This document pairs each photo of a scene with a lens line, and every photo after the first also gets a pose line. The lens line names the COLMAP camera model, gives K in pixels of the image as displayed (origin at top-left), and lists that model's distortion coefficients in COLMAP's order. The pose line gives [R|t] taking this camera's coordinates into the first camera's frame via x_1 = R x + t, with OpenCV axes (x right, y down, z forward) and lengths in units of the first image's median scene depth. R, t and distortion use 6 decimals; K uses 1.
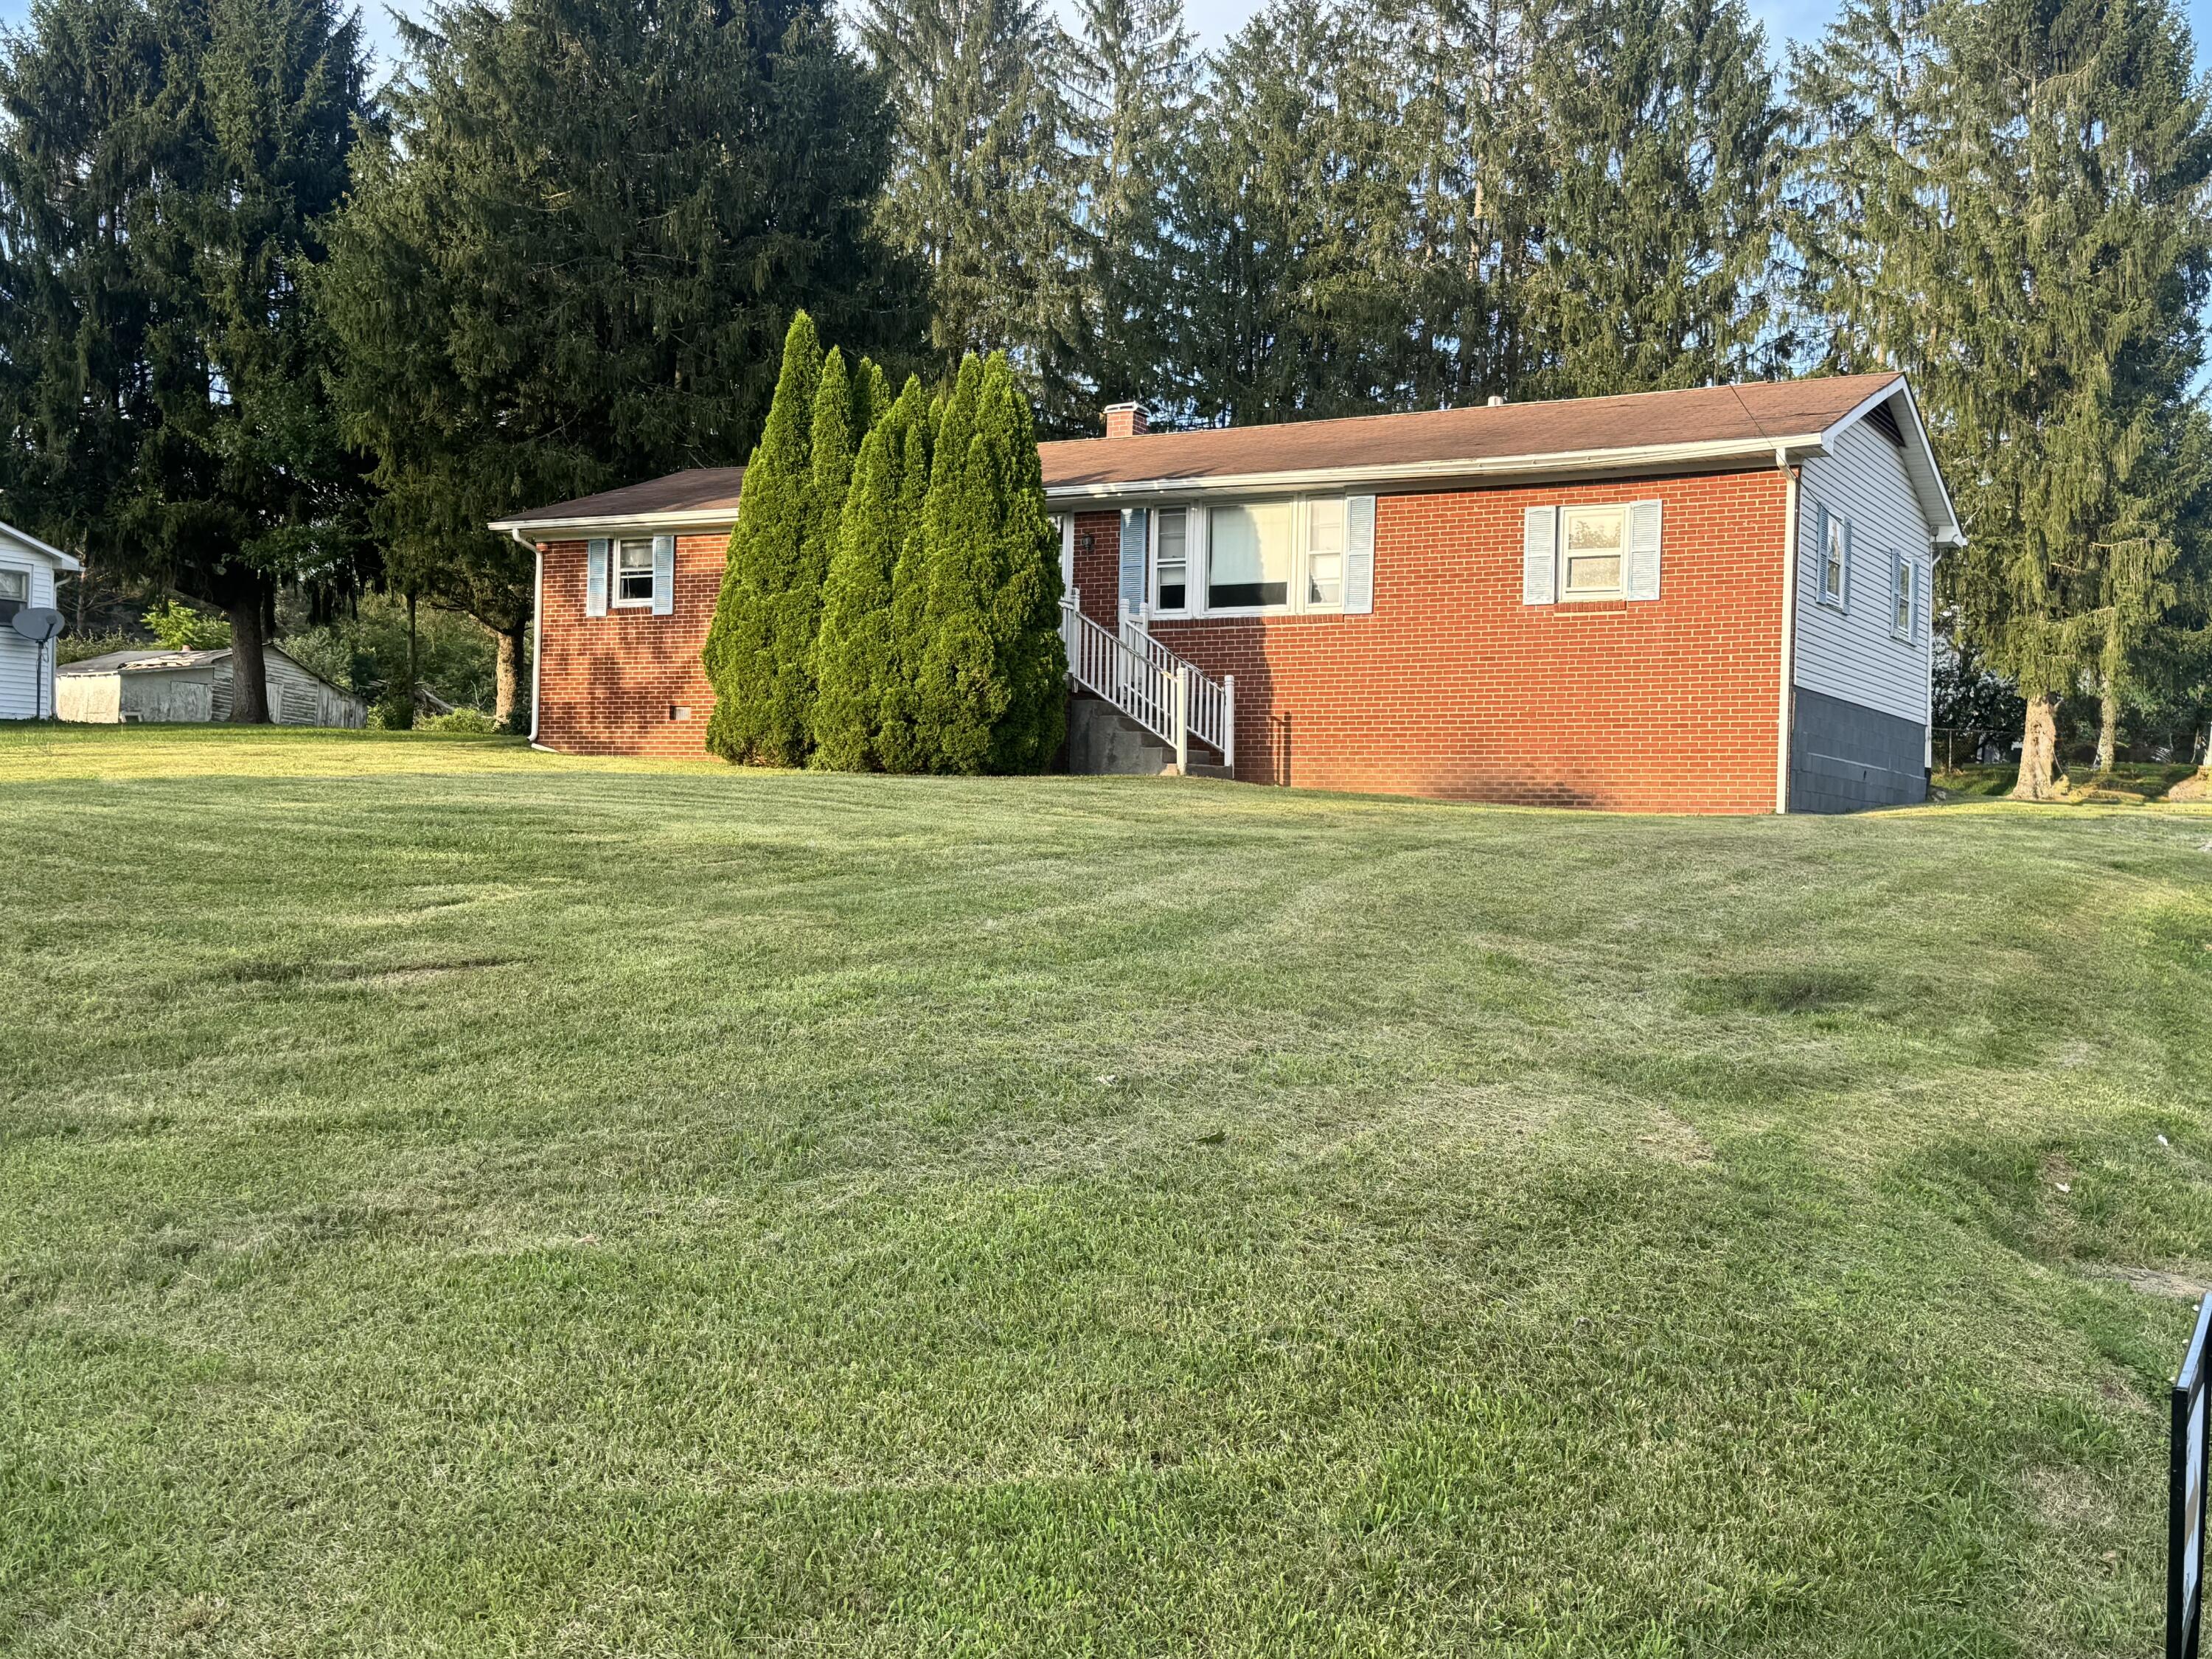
lens RADIAL K [[2275.6, 0, 1106.0], [0, 2275.6, 829.5], [0, 0, 1]] dist [0.074161, -0.153209]
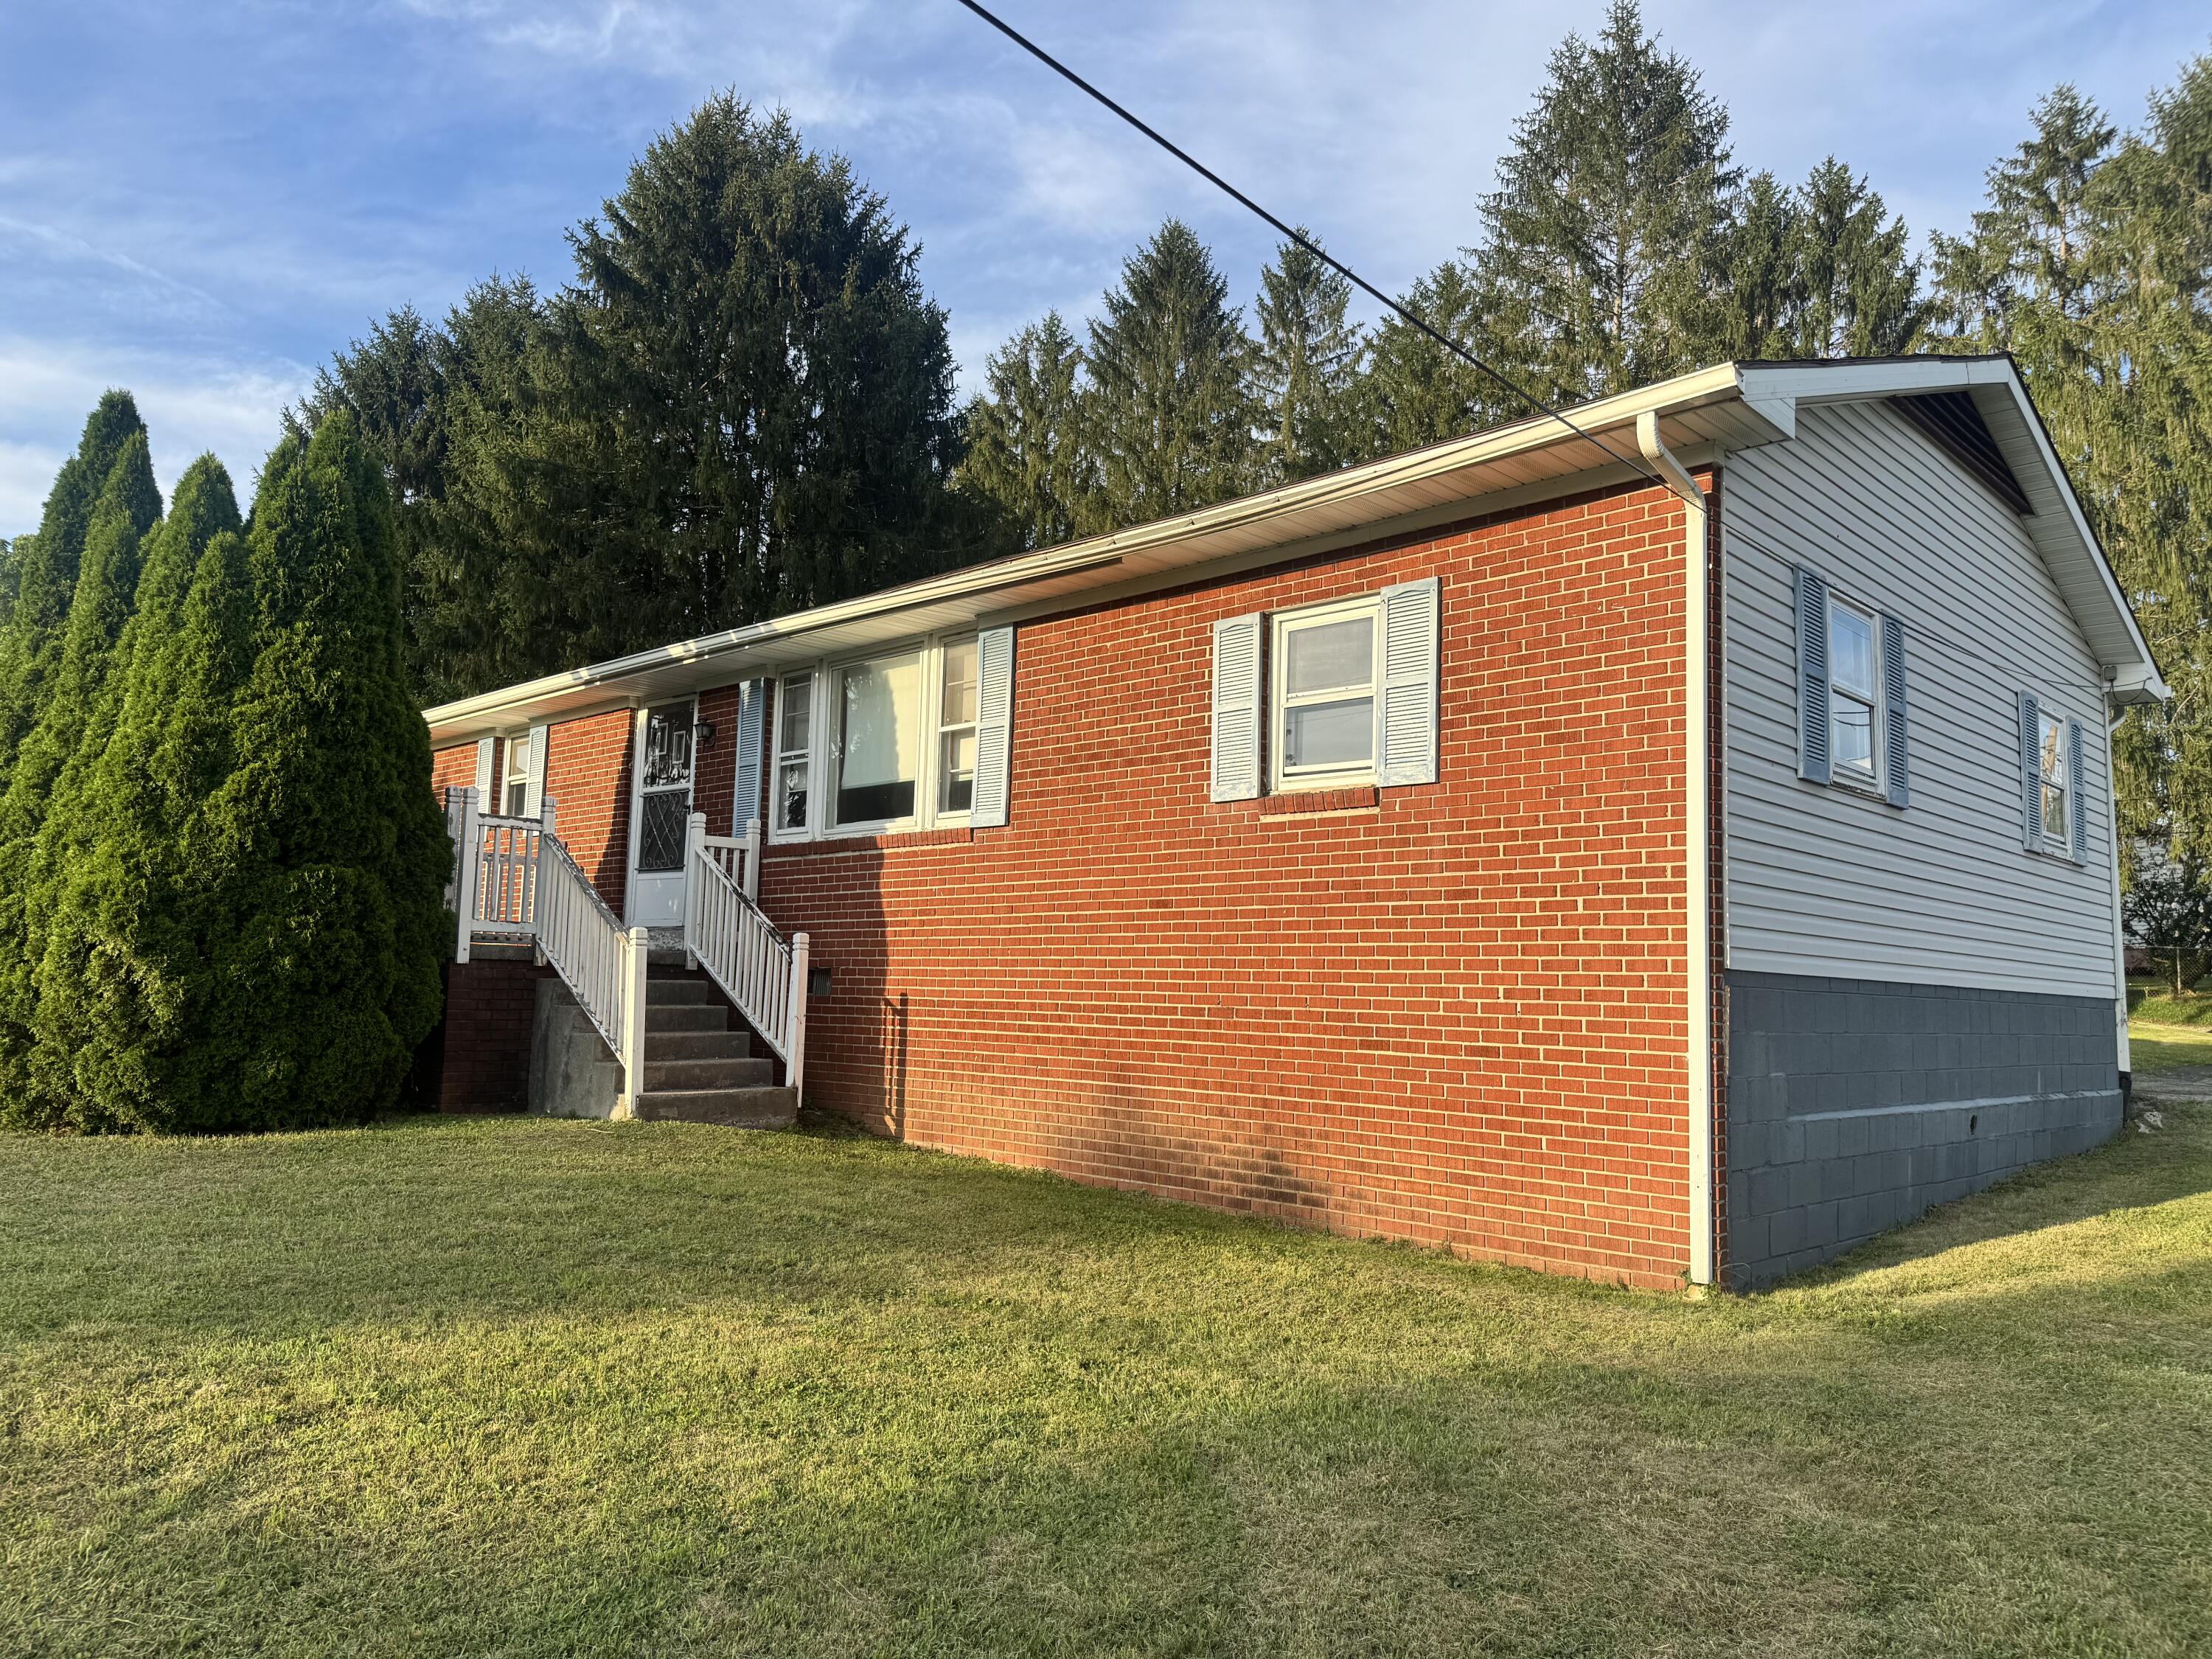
lens RADIAL K [[1529.8, 0, 1106.0], [0, 1529.8, 829.5], [0, 0, 1]] dist [0.049998, -0.050194]
pose [[0.967837, -0.023193, -0.250507, 0.228453], [-0.003227, 0.994515, -0.104543, -0.051037], [0.251558, 0.101989, 0.962454, 0.604375]]
